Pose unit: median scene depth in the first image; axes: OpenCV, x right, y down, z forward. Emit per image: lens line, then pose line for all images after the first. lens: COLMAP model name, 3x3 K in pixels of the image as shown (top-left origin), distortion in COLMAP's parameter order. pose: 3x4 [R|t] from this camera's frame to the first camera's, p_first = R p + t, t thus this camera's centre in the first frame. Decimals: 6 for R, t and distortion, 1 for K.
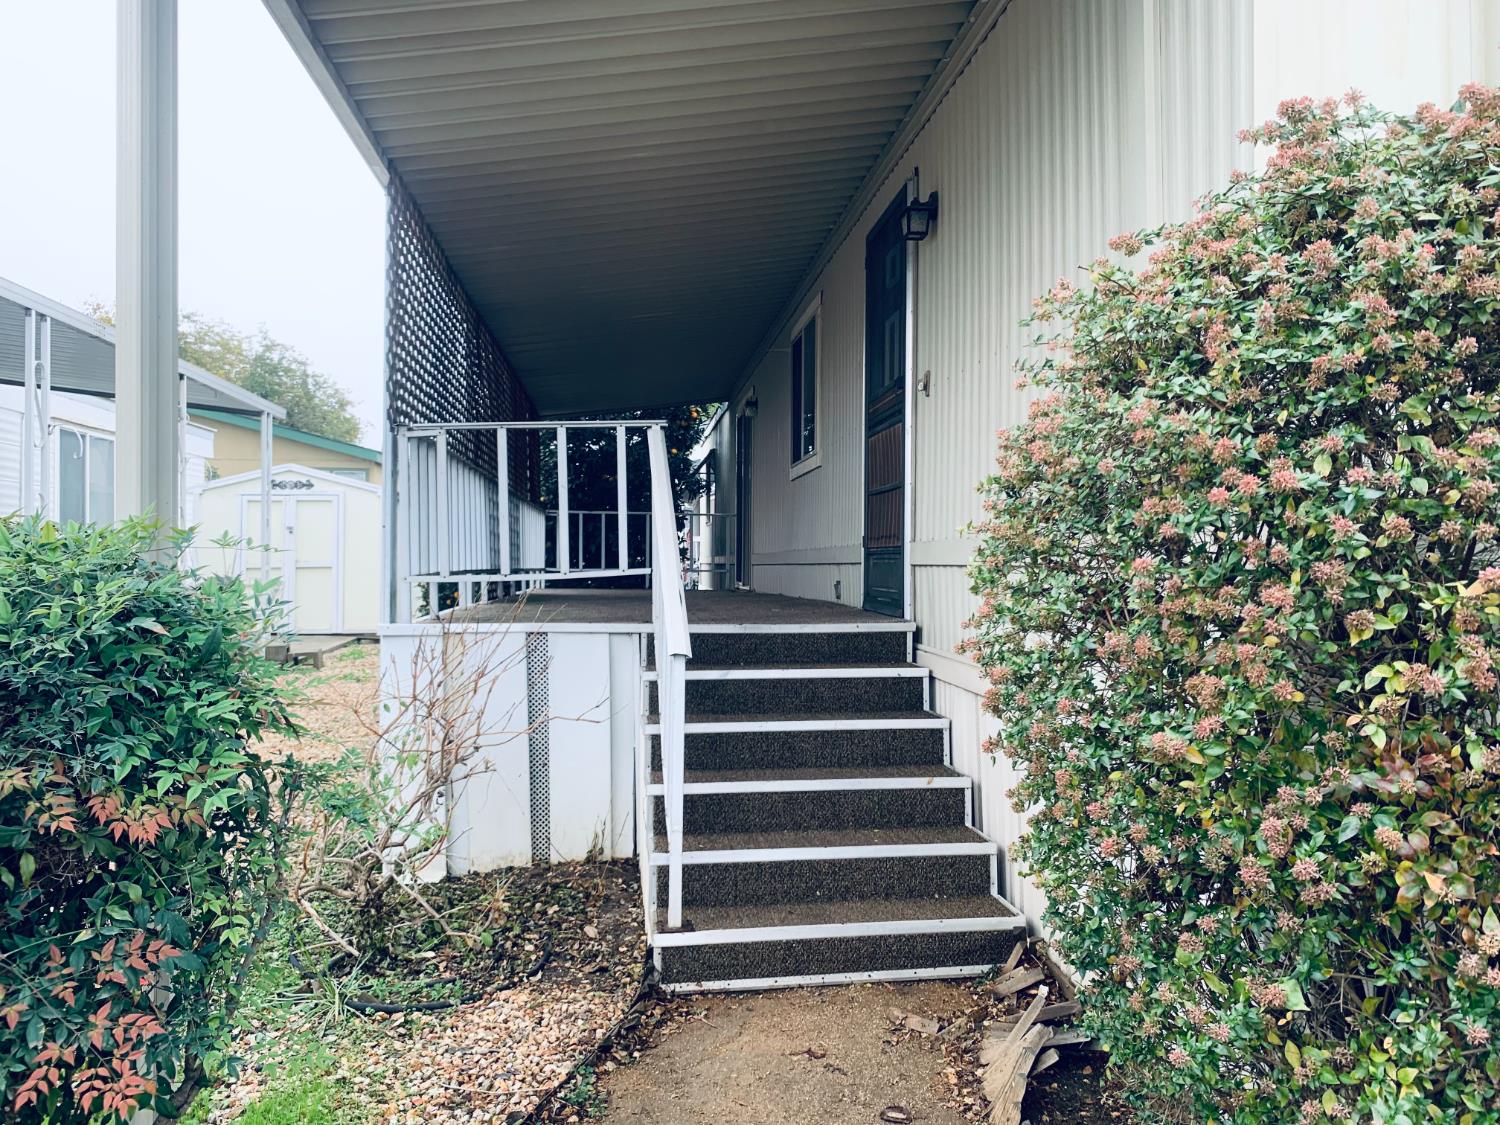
lens RADIAL K [[1157.8, 0, 750.7], [0, 1157.8, 561.6], [0, 0, 1]] dist [0.013055, 0.003142]
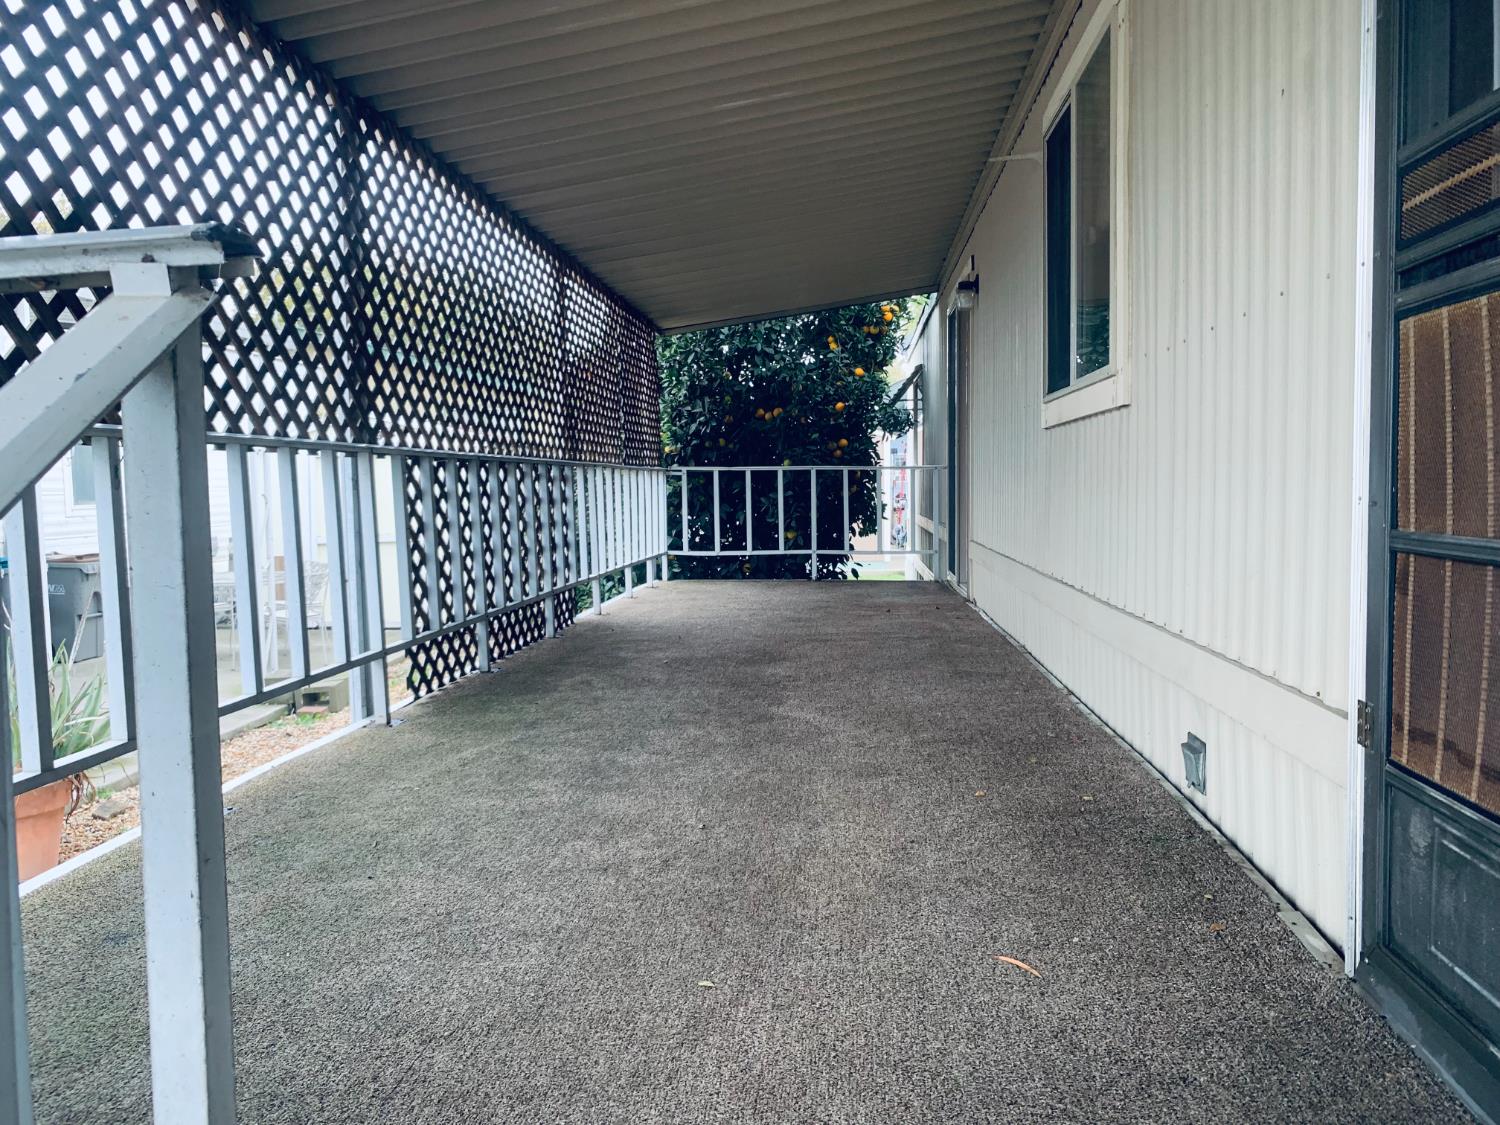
lens RADIAL K [[1157.8, 0, 751.4], [0, 1157.8, 559.7], [0, 0, 1]] dist [0.013055, 0.003142]
pose [[0.979821, -0.009182, -0.199667, 0.007025], [0.023206, 0.997415, 0.068010, -0.033162], [0.198526, -0.071271, 0.977501, 0.317576]]
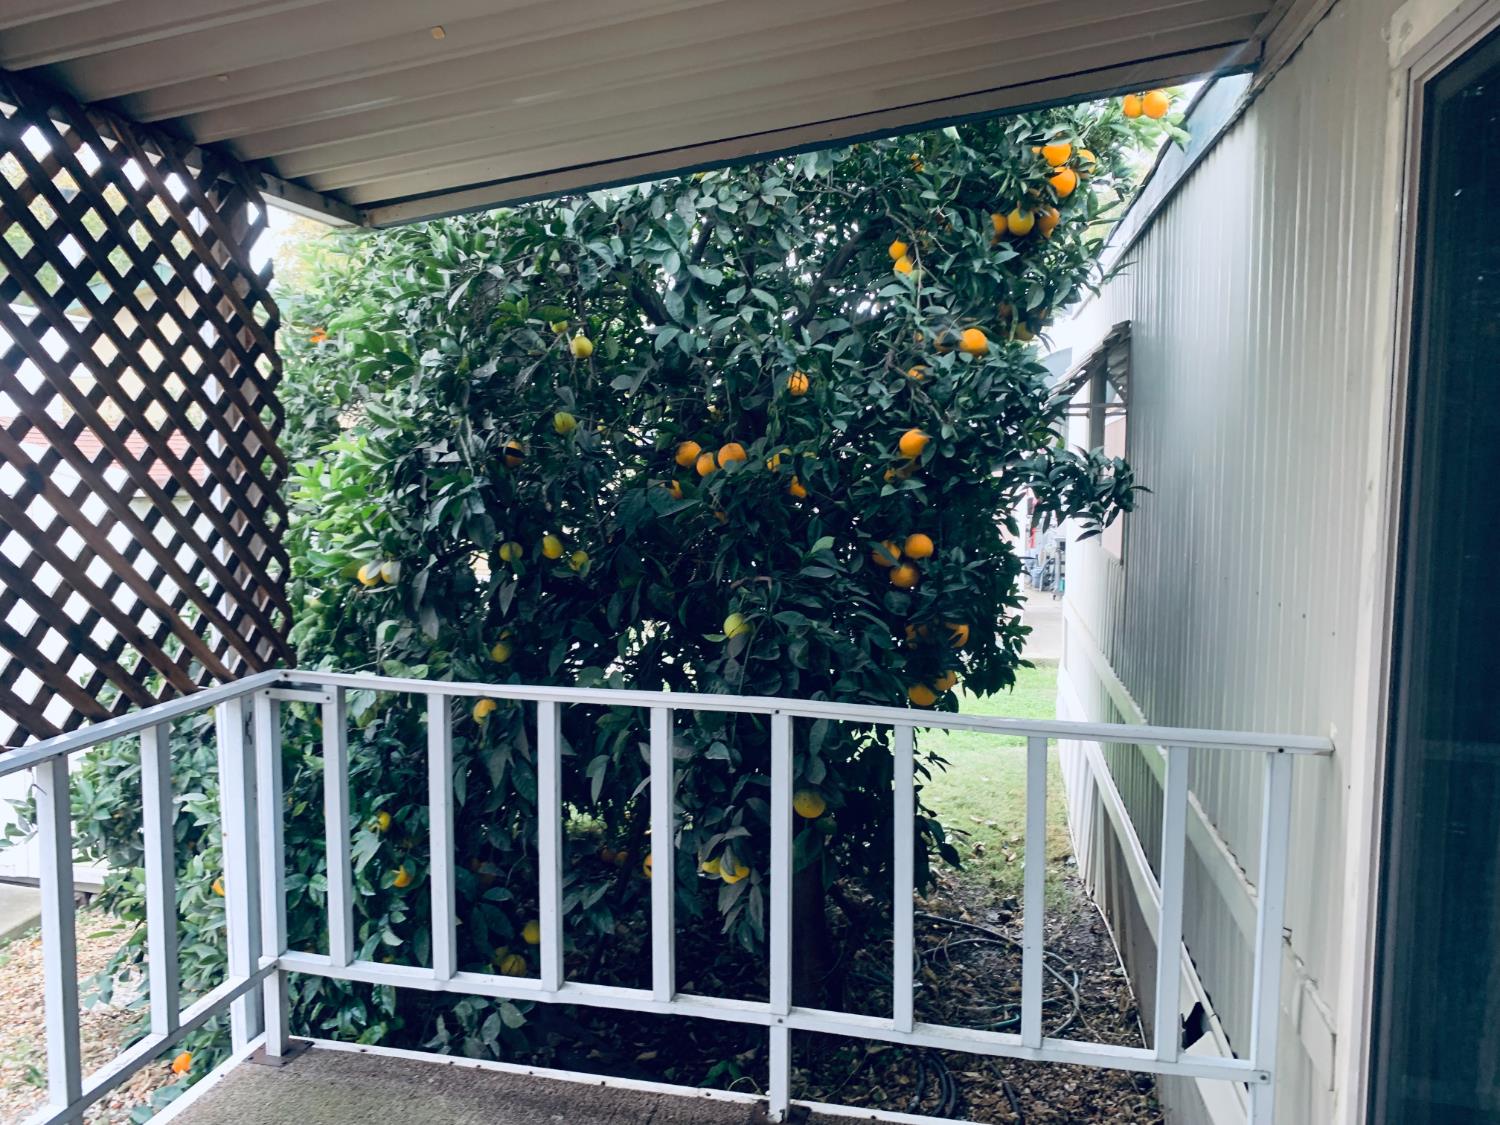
lens RADIAL K [[1157.8, 0, 748.4], [0, 1157.8, 566.2], [0, 0, 1]] dist [0.013055, 0.003142]
pose [[0.954458, 0.025839, -0.297225, -0.038440], [0.003811, 0.995105, 0.098748, -0.073412], [0.298322, -0.095383, 0.949687, 0.763742]]
